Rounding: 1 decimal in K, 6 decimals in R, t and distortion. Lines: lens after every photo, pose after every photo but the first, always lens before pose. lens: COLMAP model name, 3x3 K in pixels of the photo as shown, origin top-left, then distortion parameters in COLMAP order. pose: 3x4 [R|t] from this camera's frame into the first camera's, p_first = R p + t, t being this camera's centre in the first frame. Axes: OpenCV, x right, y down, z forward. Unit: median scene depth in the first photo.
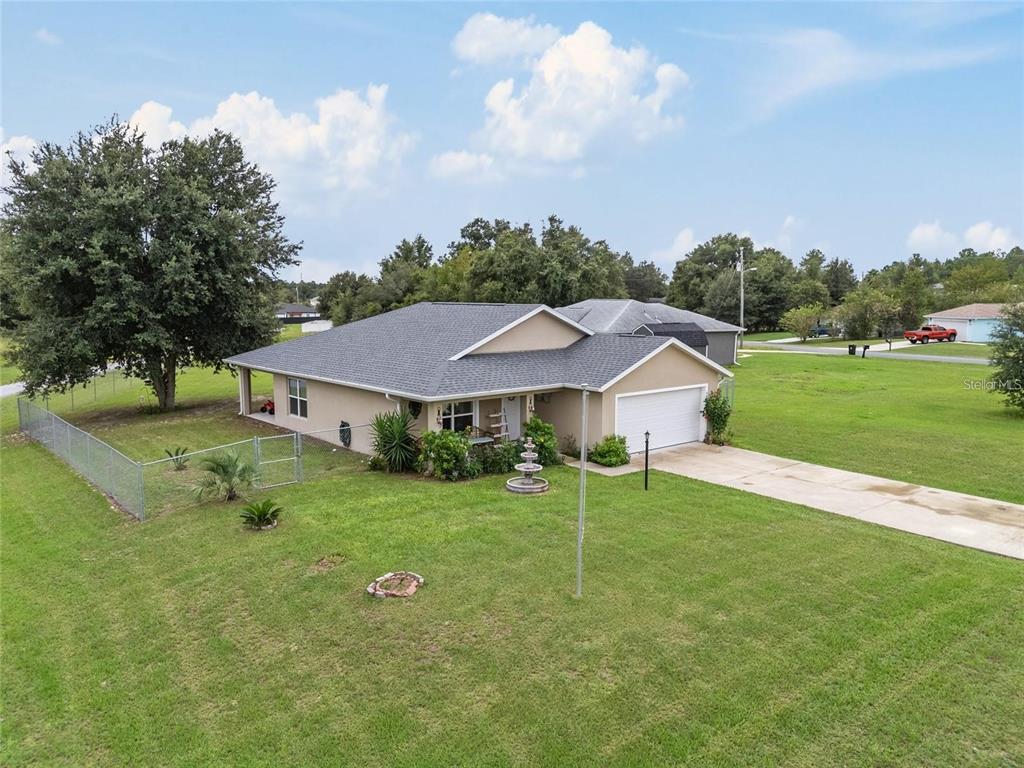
lens RADIAL K [[751.7, 0, 512.5], [0, 751.7, 386.9], [0, 0, 1]] dist [0.077479, -0.080704]
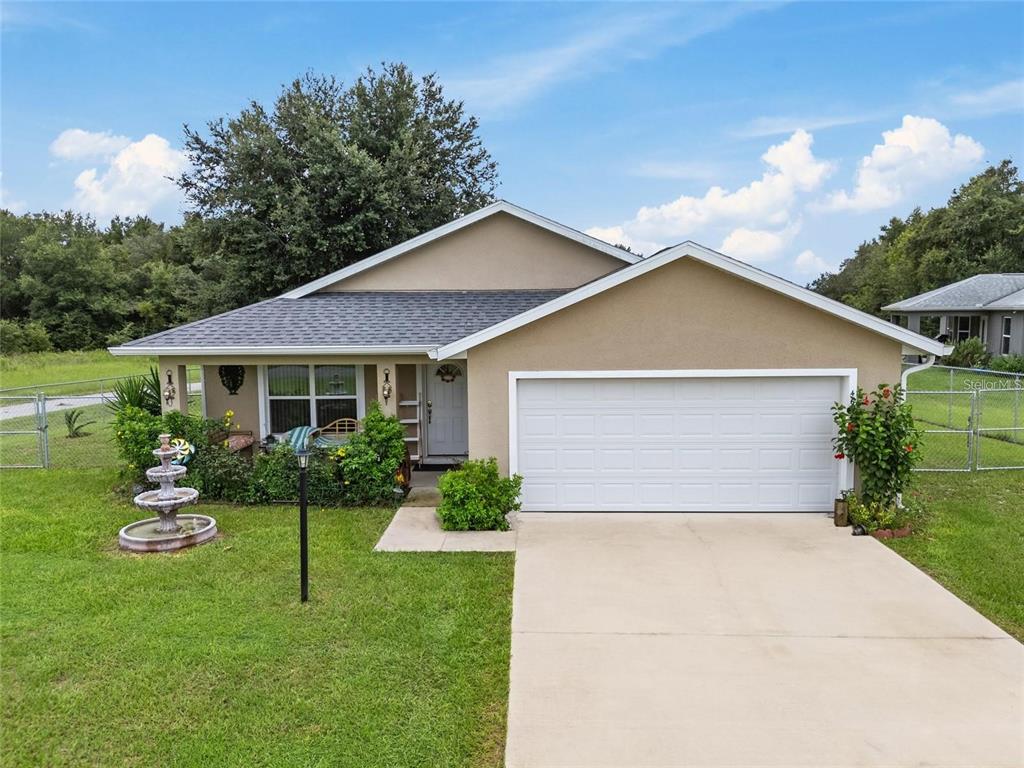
lens RADIAL K [[751.7, 0, 519.6], [0, 751.7, 388.7], [0, 0, 1]] dist [0.077479, -0.080704]
pose [[0.755922, 0.056315, -0.652235, 0.437481], [-0.067201, 0.997705, 0.008260, 0.016412], [0.651204, 0.037587, 0.757972, 0.674654]]
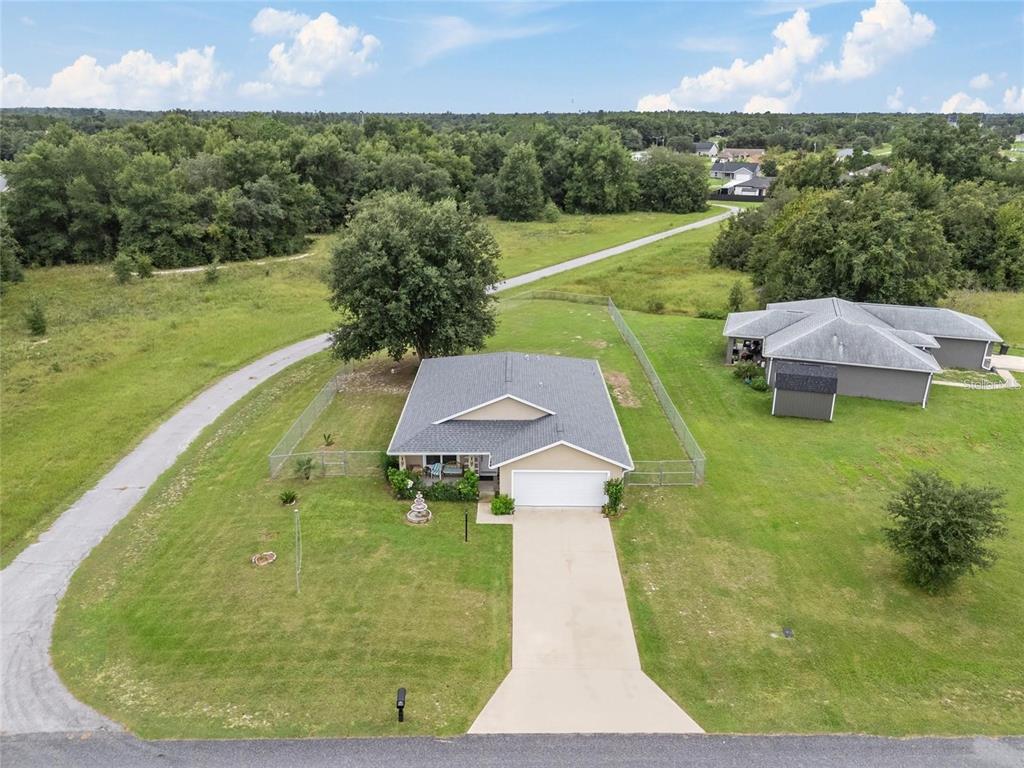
lens RADIAL K [[751.7, 0, 513.3], [0, 751.7, 380.0], [0, 0, 1]] dist [0.077479, -0.080704]
pose [[0.763875, 0.213312, -0.609092, 1.052999], [-0.082104, 0.968248, 0.236125, -0.540615], [0.640120, -0.130361, 0.757134, -0.145722]]
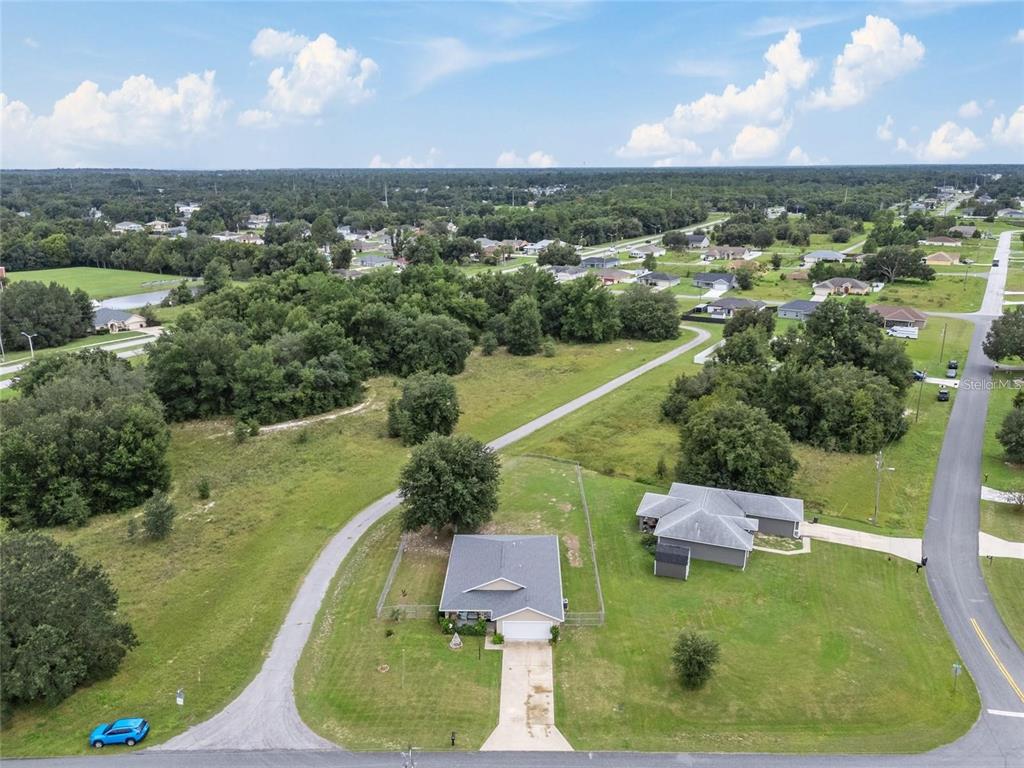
lens RADIAL K [[751.7, 0, 516.7], [0, 751.7, 377.0], [0, 0, 1]] dist [0.077479, -0.080704]
pose [[0.754212, 0.174102, -0.633129, 1.982167], [-0.079729, 0.981356, 0.174883, -1.525076], [0.651772, -0.081420, 0.754032, -1.221411]]
